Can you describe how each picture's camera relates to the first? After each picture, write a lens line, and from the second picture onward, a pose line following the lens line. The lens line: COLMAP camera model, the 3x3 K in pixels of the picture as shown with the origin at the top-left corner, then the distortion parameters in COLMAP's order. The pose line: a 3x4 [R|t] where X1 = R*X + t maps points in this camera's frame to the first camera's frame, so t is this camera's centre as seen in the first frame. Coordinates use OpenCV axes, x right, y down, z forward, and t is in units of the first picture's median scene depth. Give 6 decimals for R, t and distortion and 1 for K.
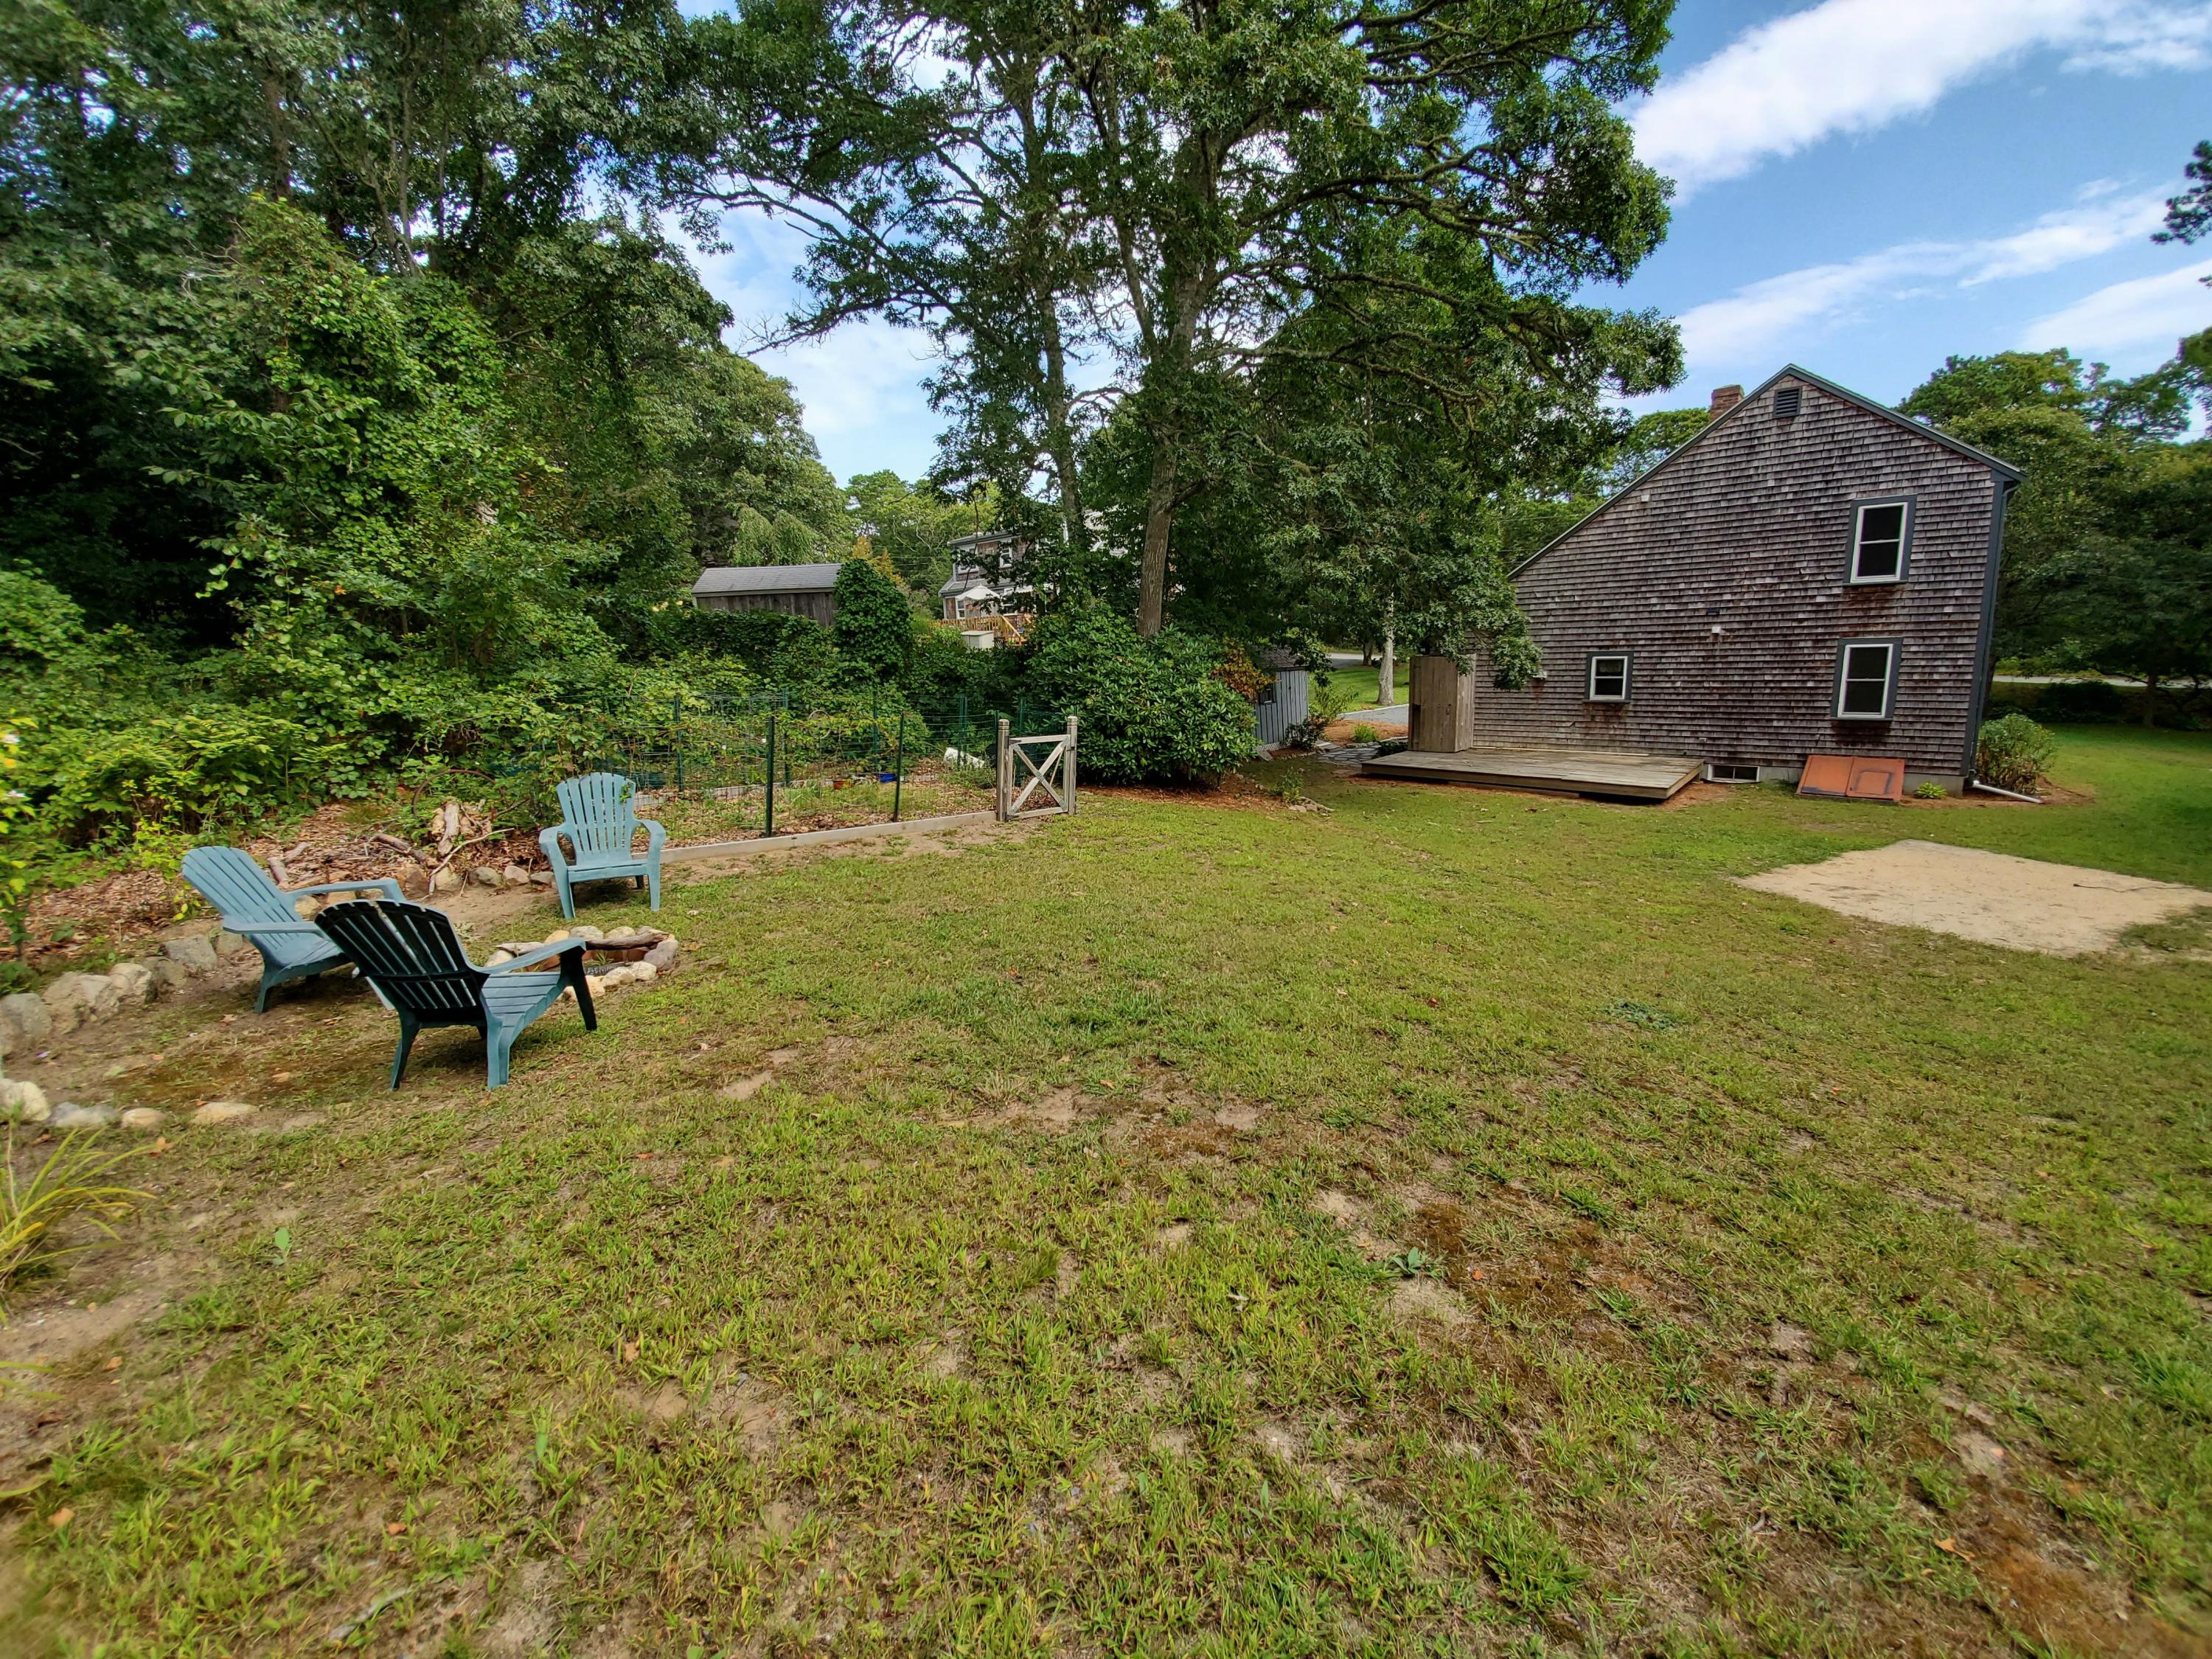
lens RADIAL K [[876.8, 0, 1105.8], [0, 876.8, 810.5], [0, 0, 1]] dist [0.019176, -0.020151]
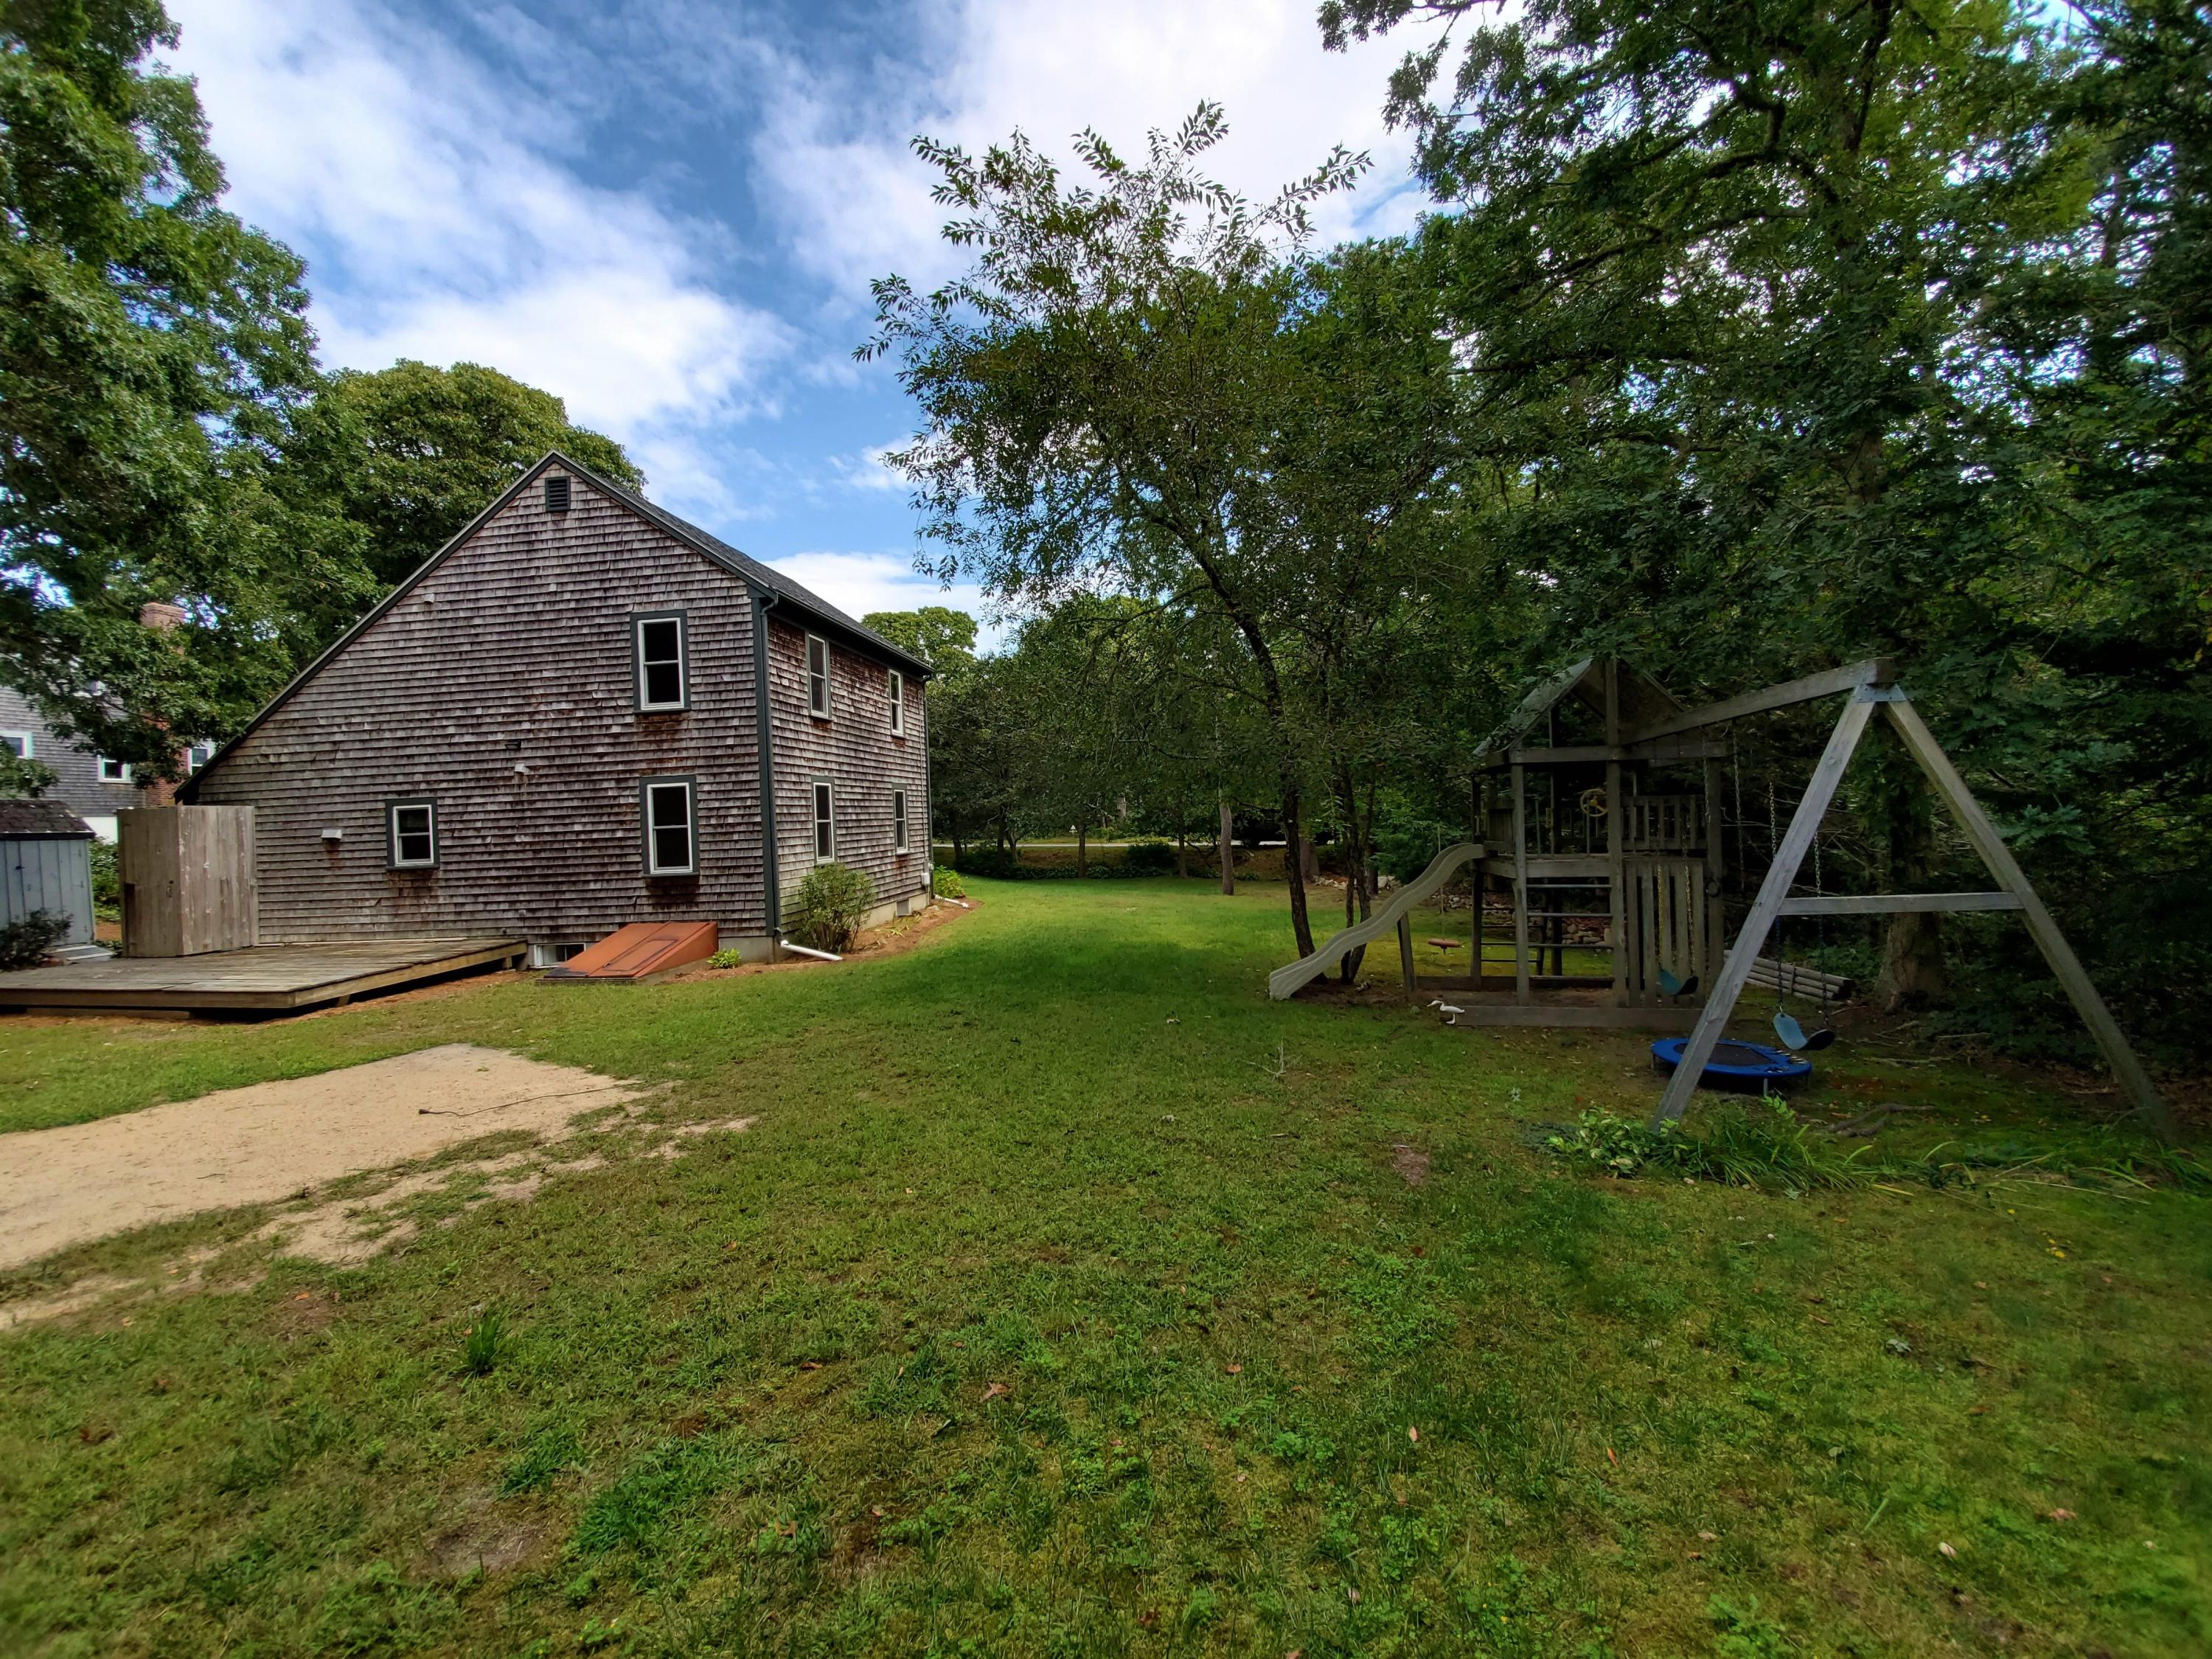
lens RADIAL K [[876.8, 0, 1105.8], [0, 876.8, 810.5], [0, 0, 1]] dist [0.019176, -0.020151]
pose [[0.816666, 0.004331, 0.577095, 0.720118], [0.119558, 0.977009, -0.176522, 0.027897], [-0.564591, 0.213156, 0.797372, 0.123086]]
